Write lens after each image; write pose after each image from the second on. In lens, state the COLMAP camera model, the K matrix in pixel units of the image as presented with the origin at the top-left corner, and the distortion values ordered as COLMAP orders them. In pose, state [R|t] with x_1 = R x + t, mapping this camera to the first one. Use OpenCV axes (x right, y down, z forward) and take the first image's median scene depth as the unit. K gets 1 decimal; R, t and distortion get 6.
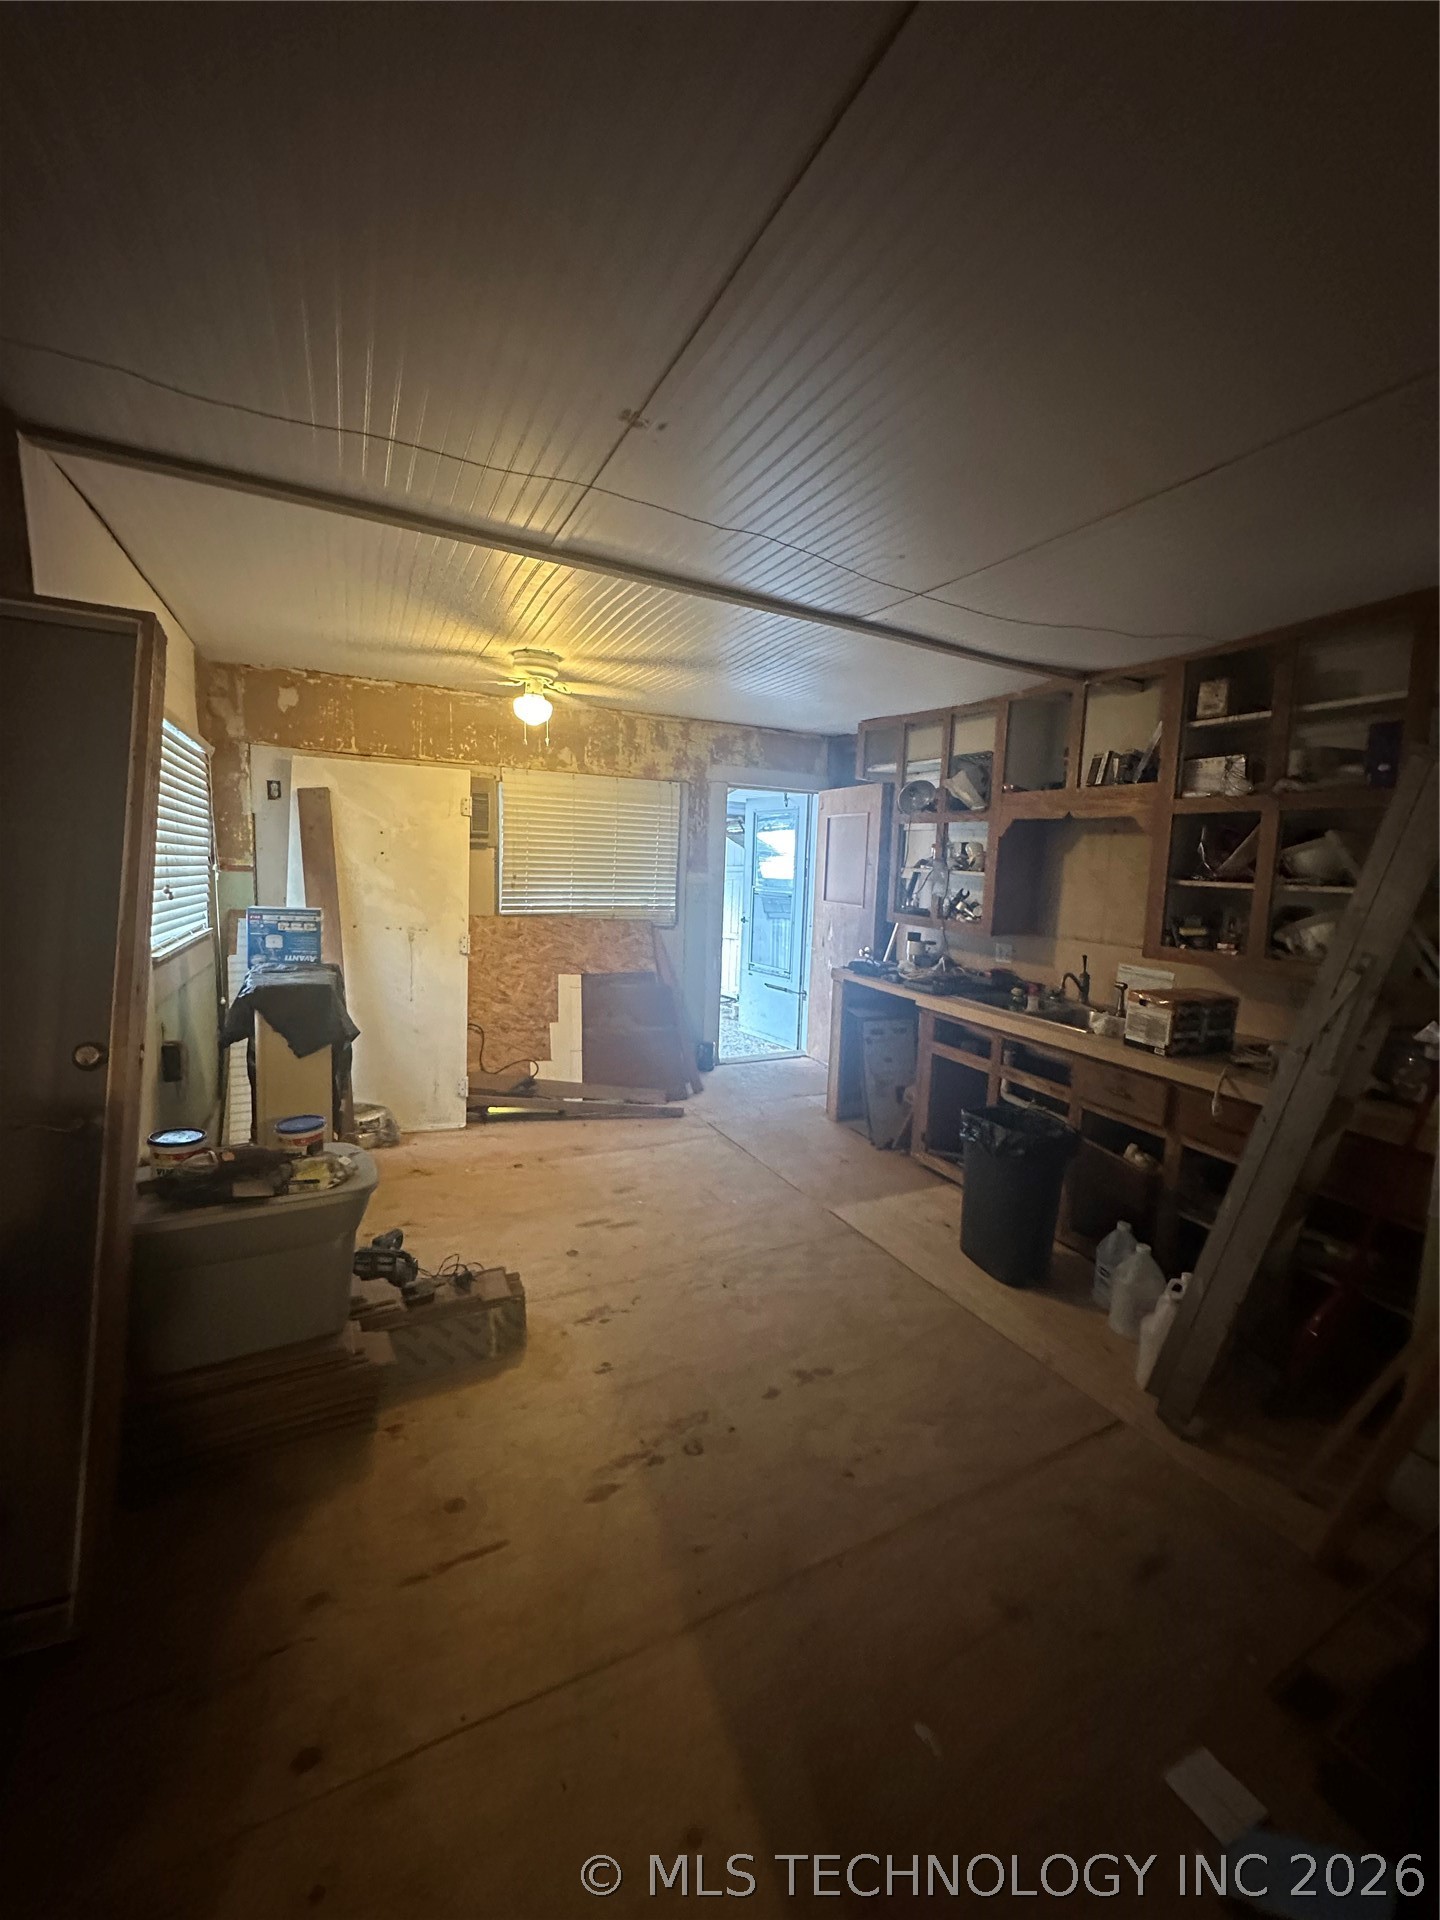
lens RADIAL K [[769.3, 0, 720.0], [0, 769.3, 960.0], [0, 0, 1]] dist [0.001298, 0.000082]
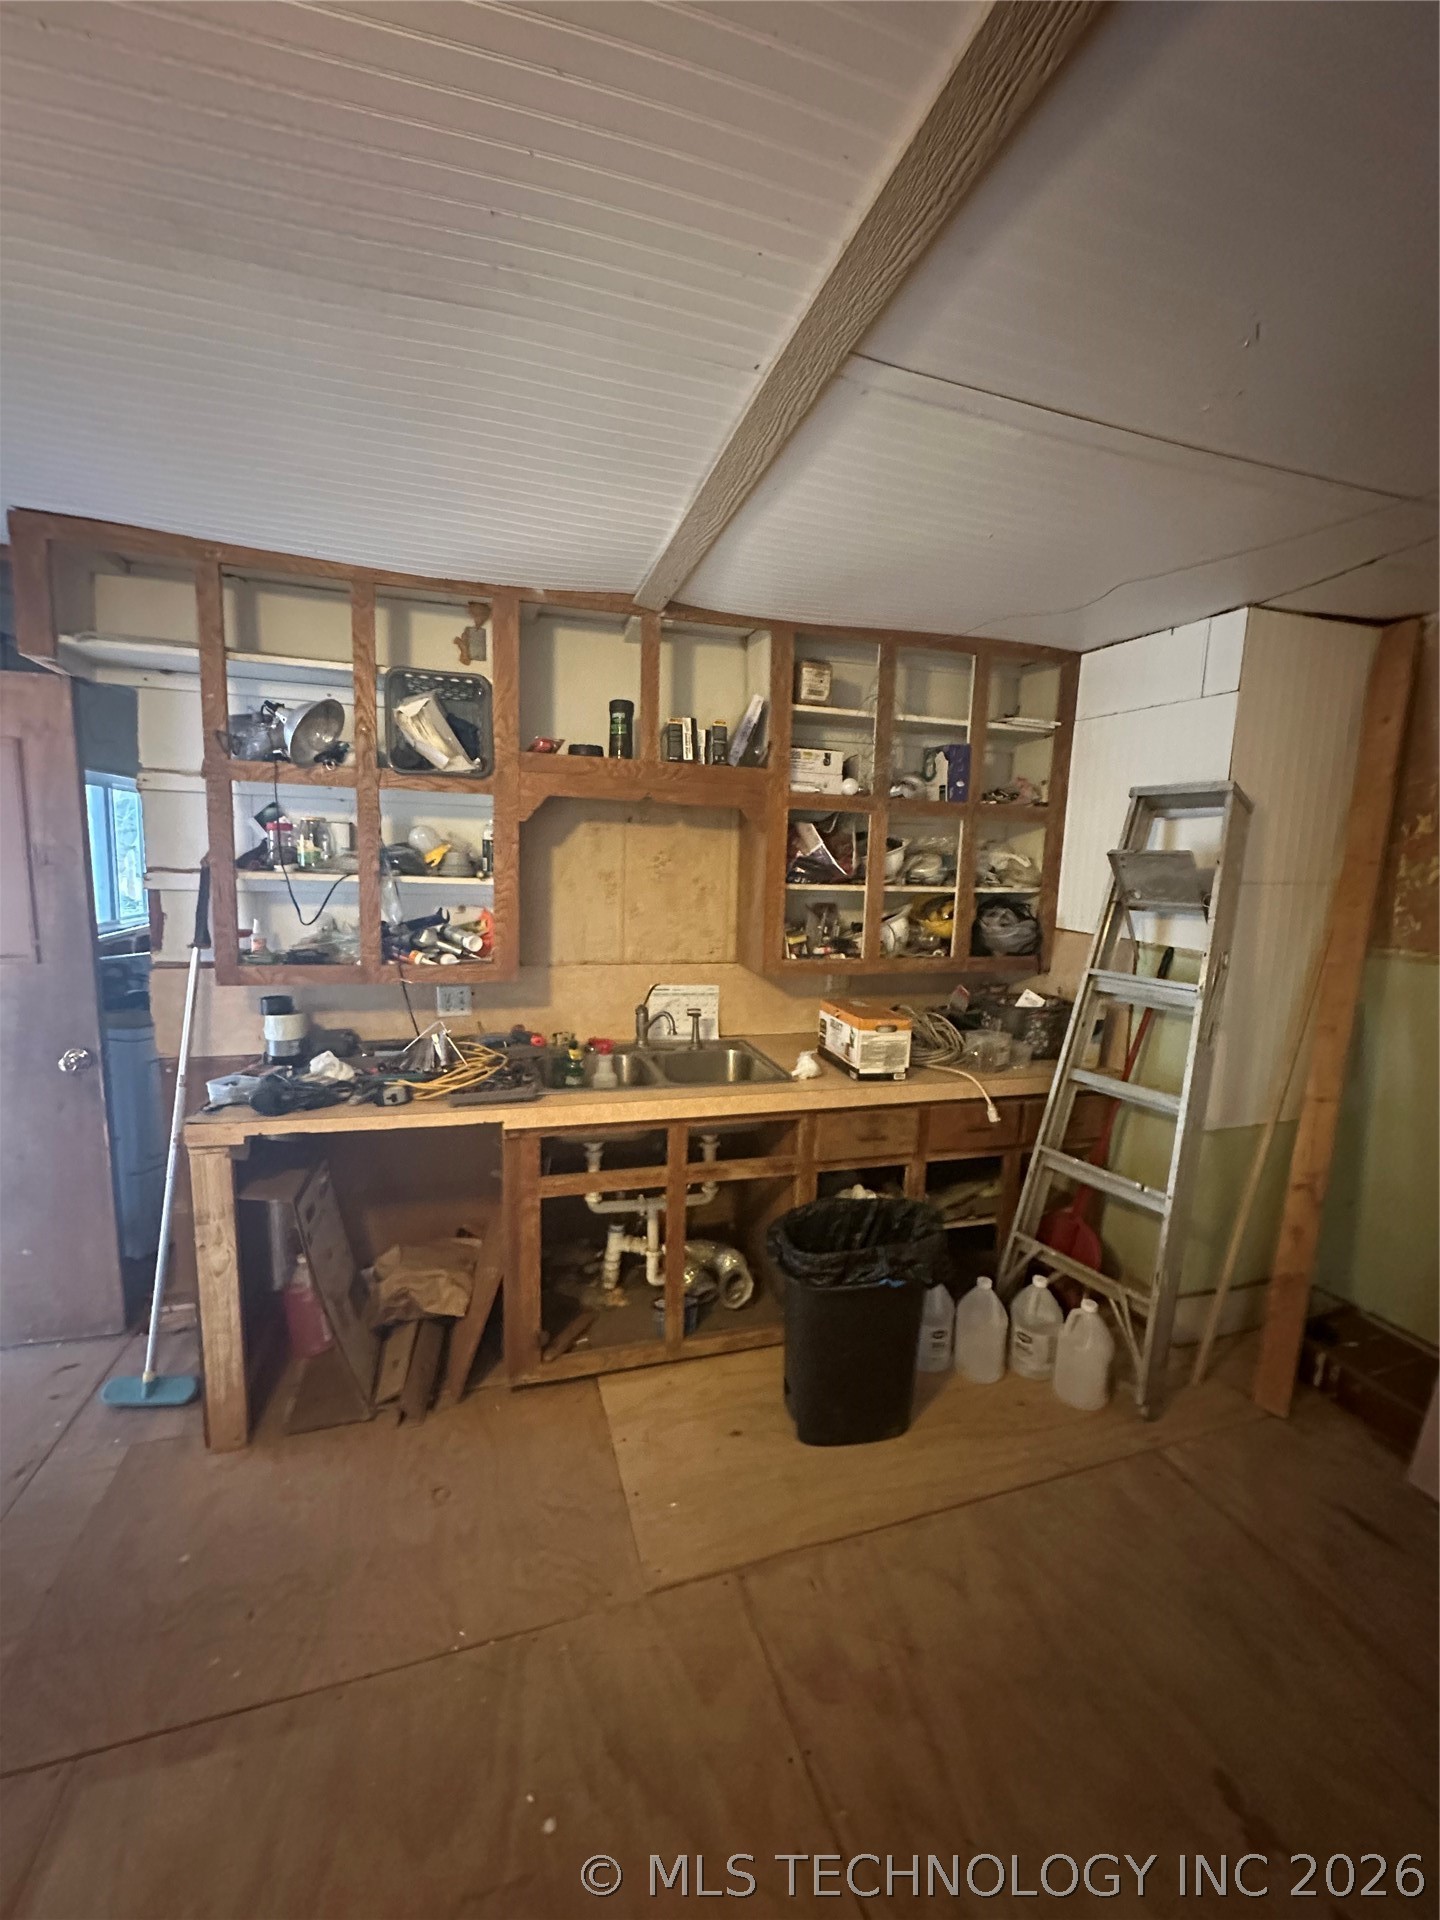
lens RADIAL K [[769.3, 0, 720.0], [0, 769.3, 960.0], [0, 0, 1]] dist [0.001298, 0.000082]
pose [[0.156305, -0.158581, 0.974895, -0.309037], [0.107190, 0.983921, 0.142863, -0.159943], [-0.981875, 0.082169, 0.170790, 0.977952]]
